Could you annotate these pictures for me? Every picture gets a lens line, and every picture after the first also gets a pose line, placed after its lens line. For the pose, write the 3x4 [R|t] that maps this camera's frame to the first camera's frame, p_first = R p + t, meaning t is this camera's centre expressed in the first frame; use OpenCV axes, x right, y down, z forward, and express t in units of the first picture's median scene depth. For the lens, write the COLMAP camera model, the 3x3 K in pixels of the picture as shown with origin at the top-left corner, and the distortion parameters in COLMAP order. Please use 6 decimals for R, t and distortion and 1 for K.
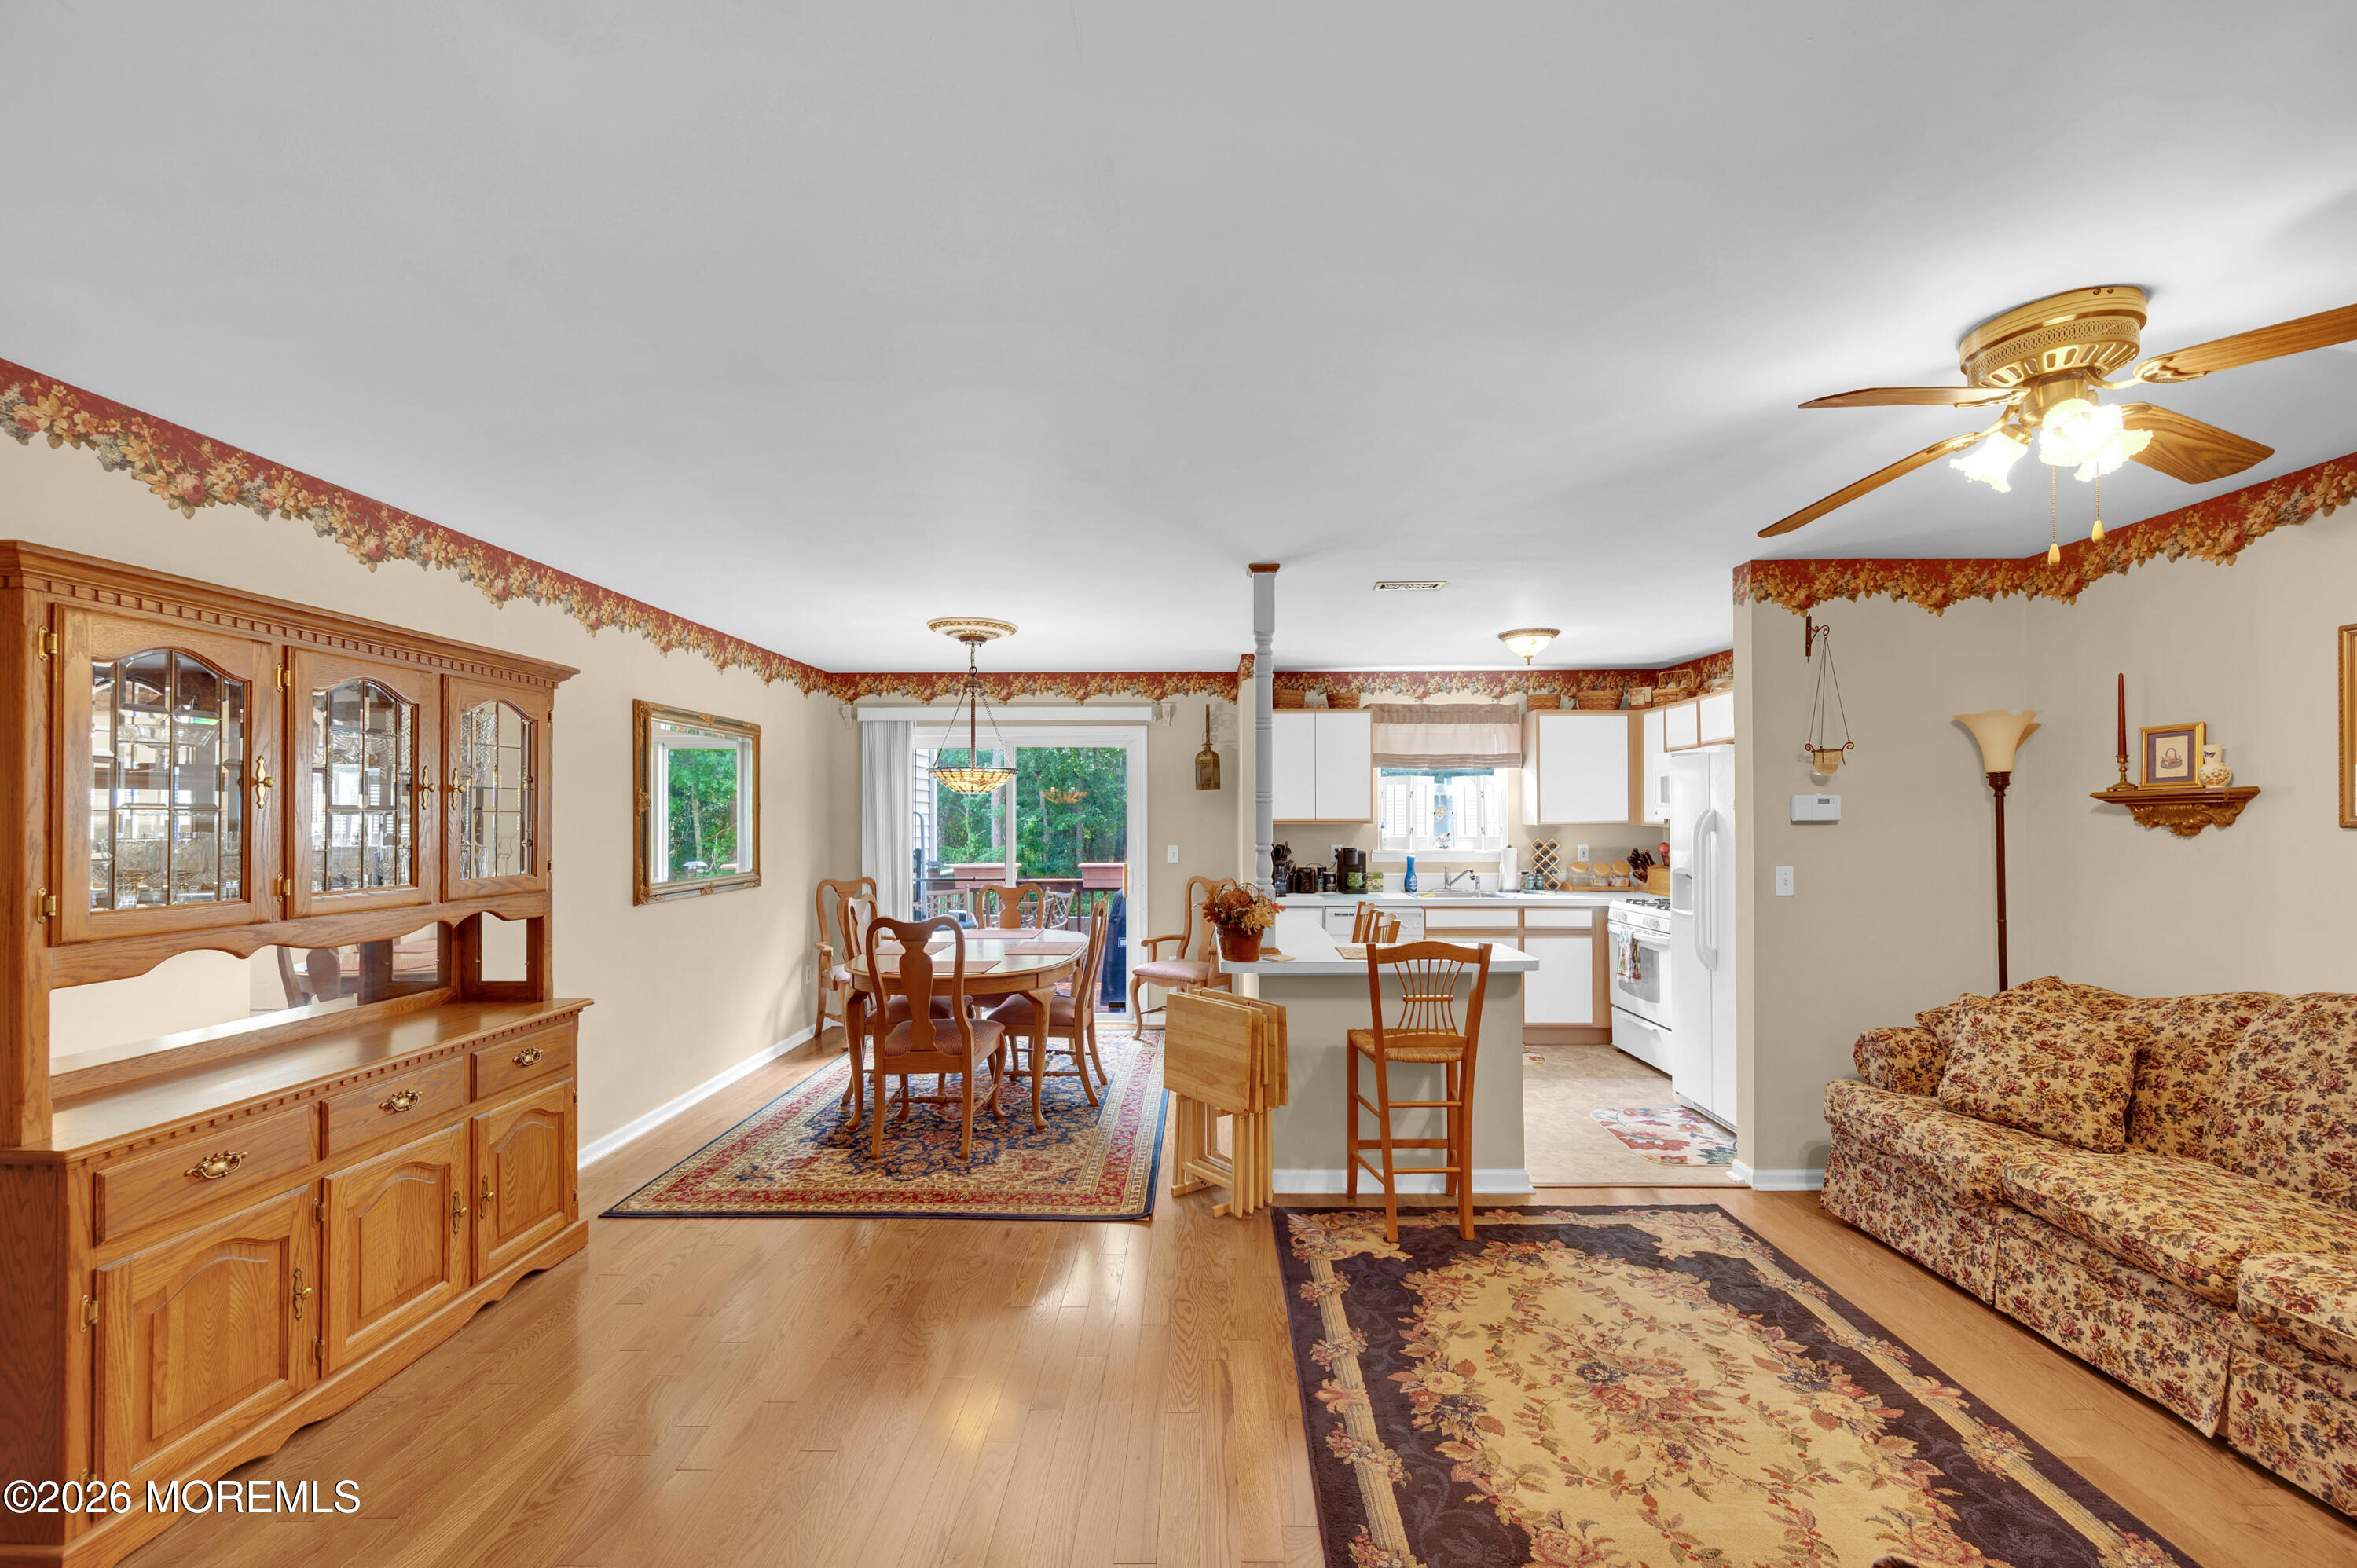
lens RADIAL K [[944.0, 0, 1196.8], [0, 944.0, 810.2], [0, 0, 1]] dist [-0.000485, 0.000072]
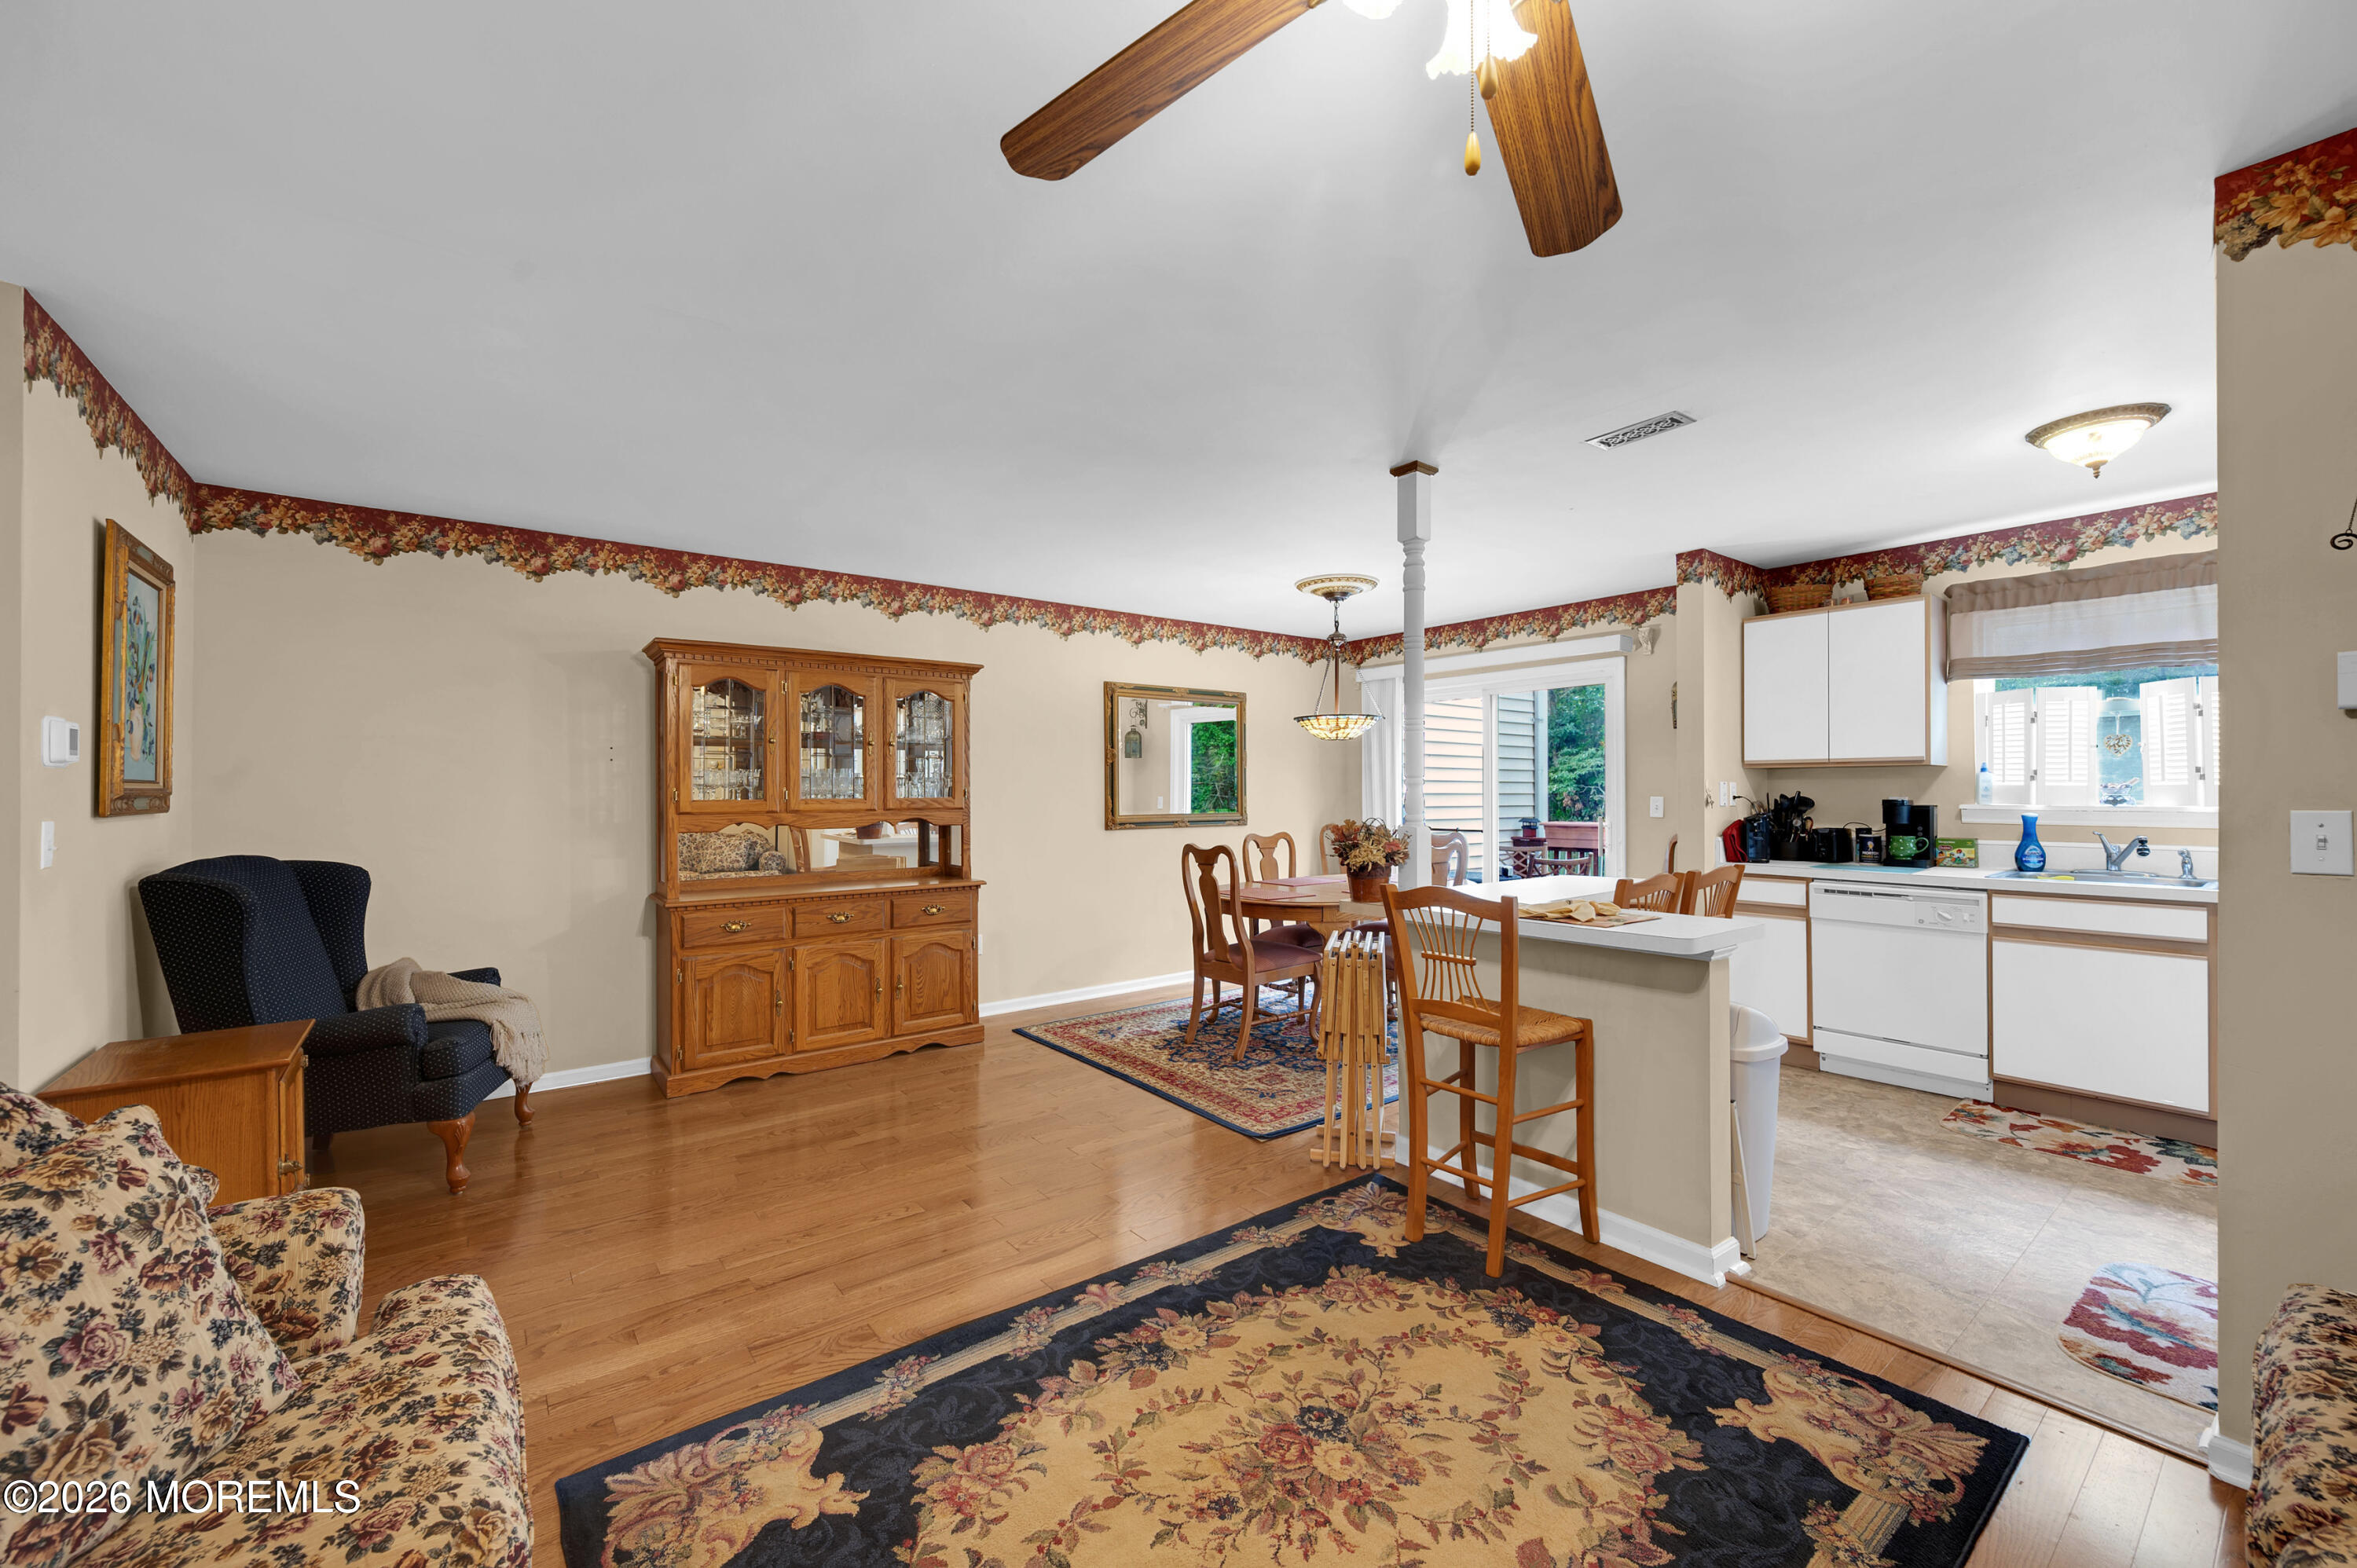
lens RADIAL K [[927.3, 0, 1176.2], [0, 927.3, 784.9], [0, 0, 1]] dist [0.000528, 0.000046]
pose [[0.615651, -0.005486, -0.788000, 0.695447], [0.007871, 0.999969, -0.000812, 0.047181], [0.787980, -0.005703, 0.615675, 0.311007]]
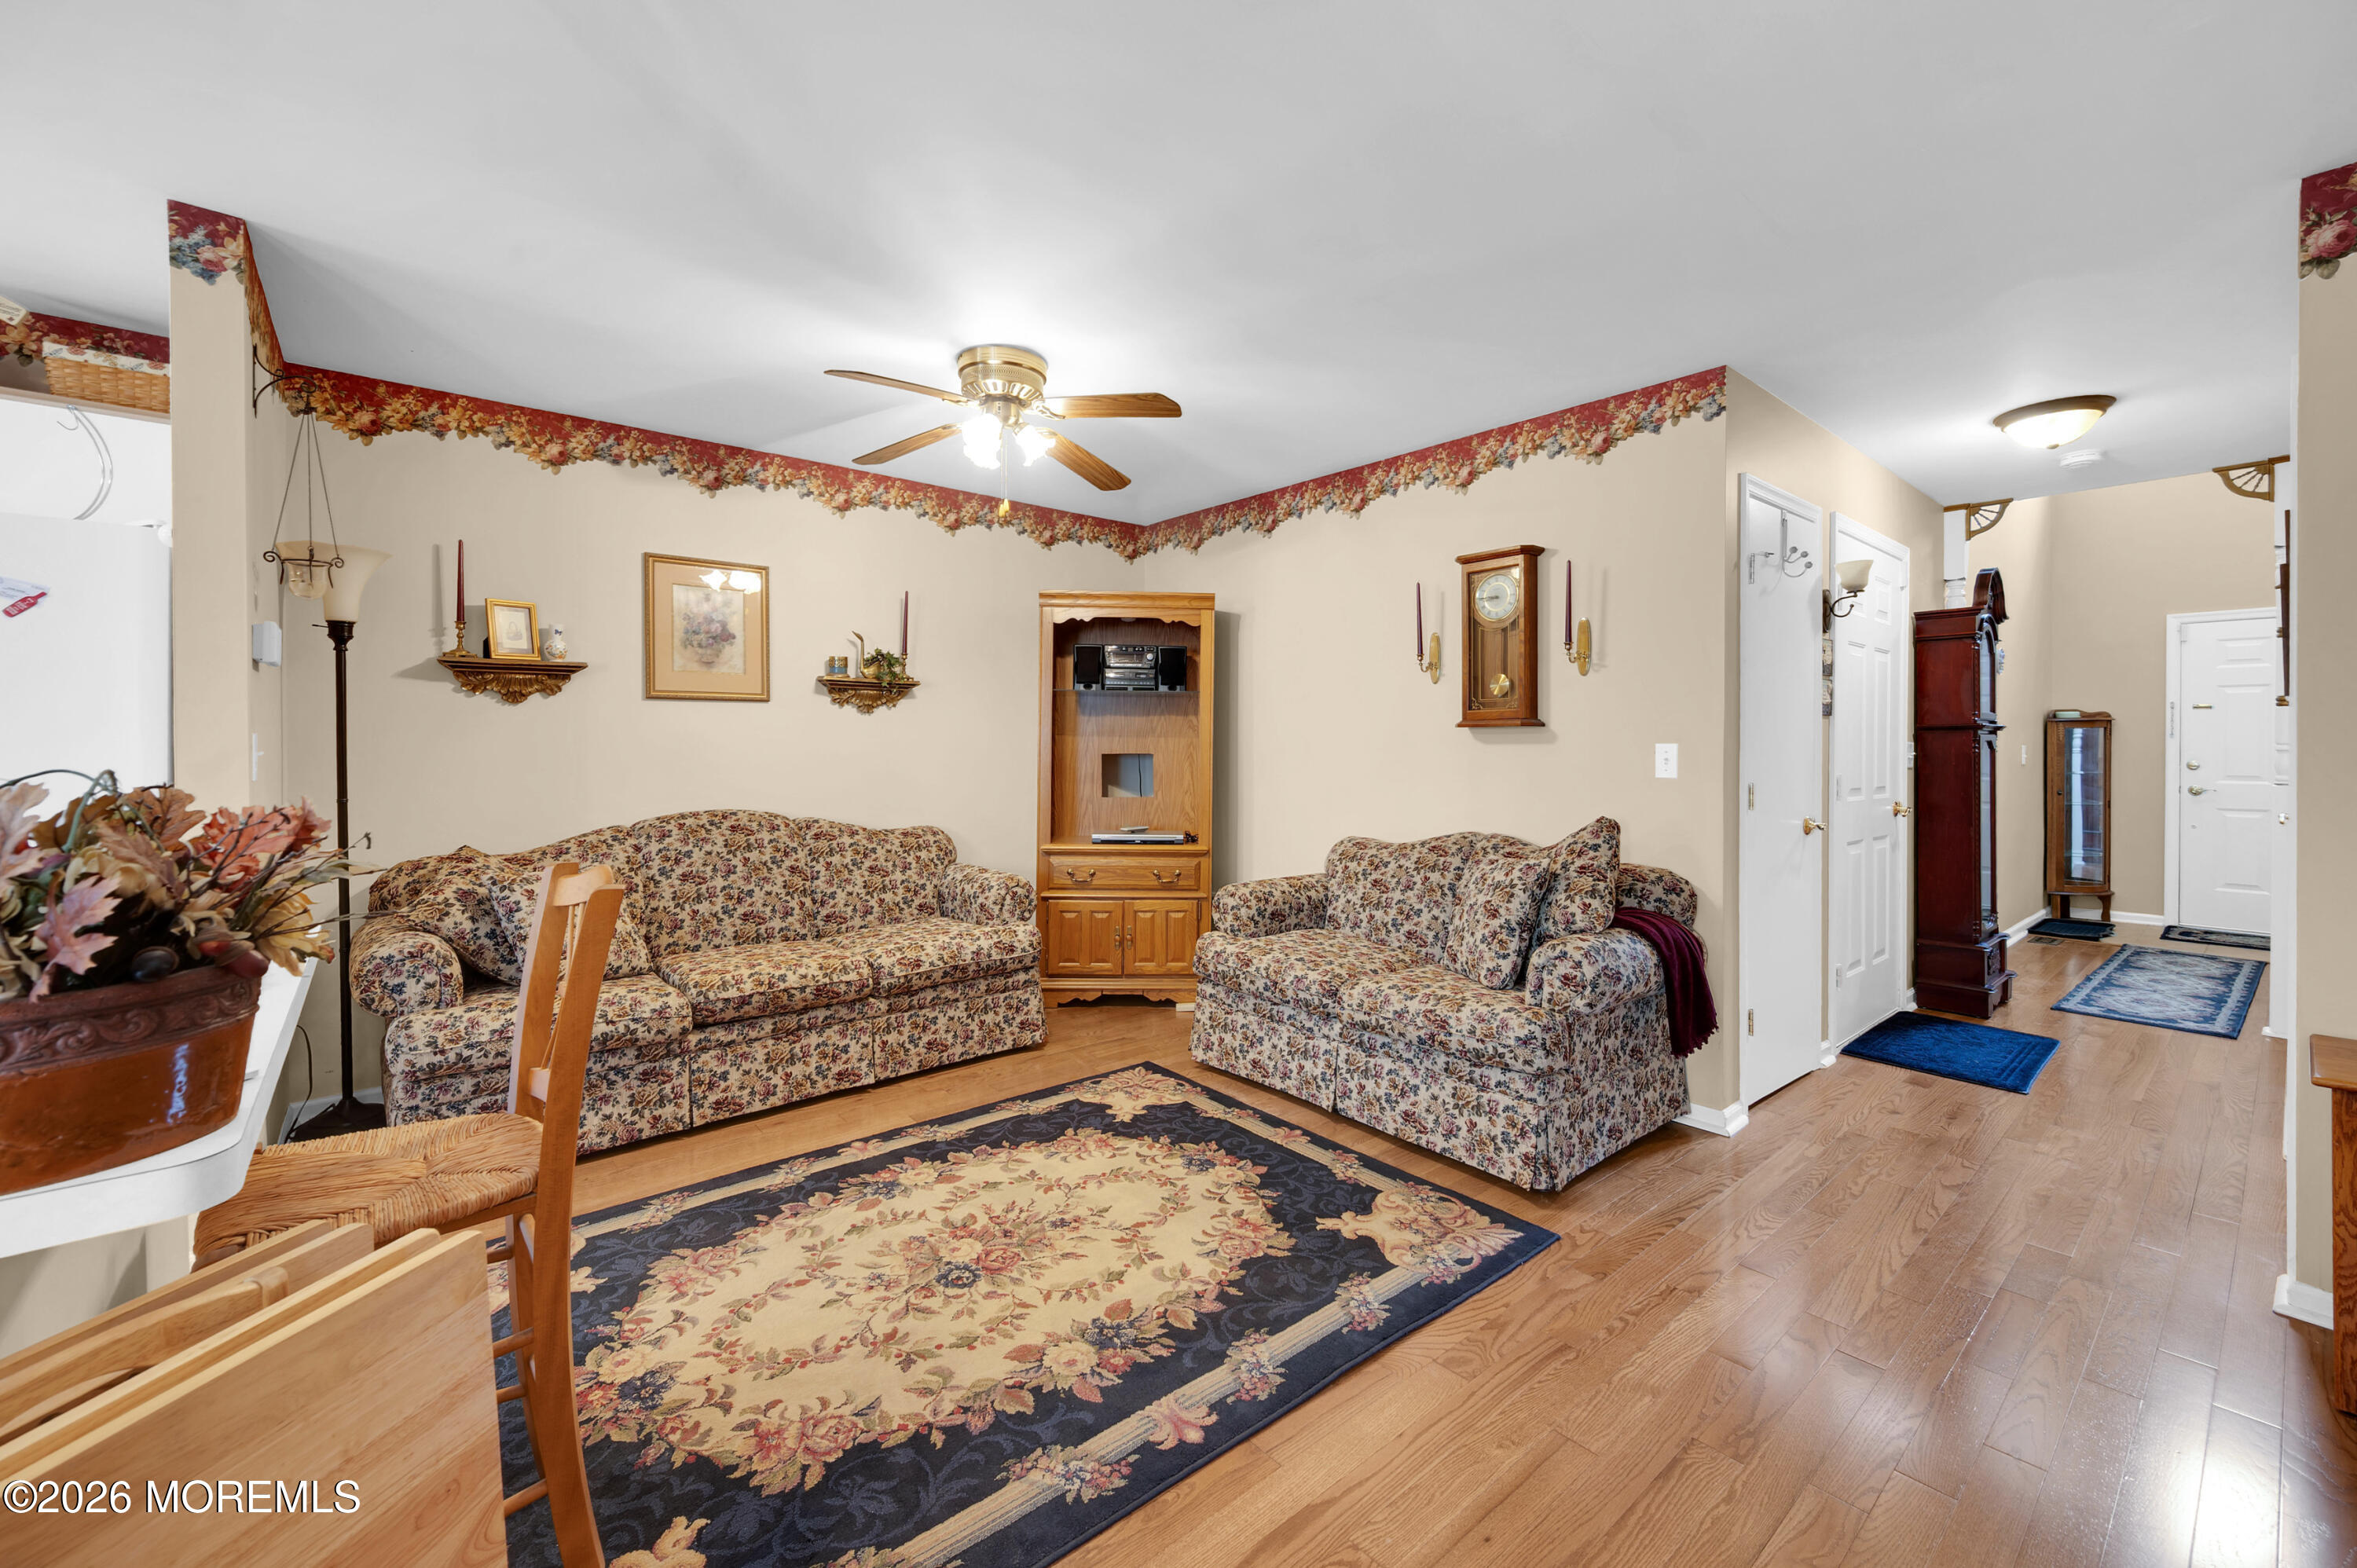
lens RADIAL K [[943.0, 0, 1186.5], [0, 943.0, 750.2], [0, 0, 1]] dist [0.000494, 0.000026]
pose [[-0.648895, -0.000159, 0.760878, -0.278544], [-0.004736, 0.999981, -0.003831, 0.076275], [-0.760863, -0.006090, -0.648883, 1.020987]]
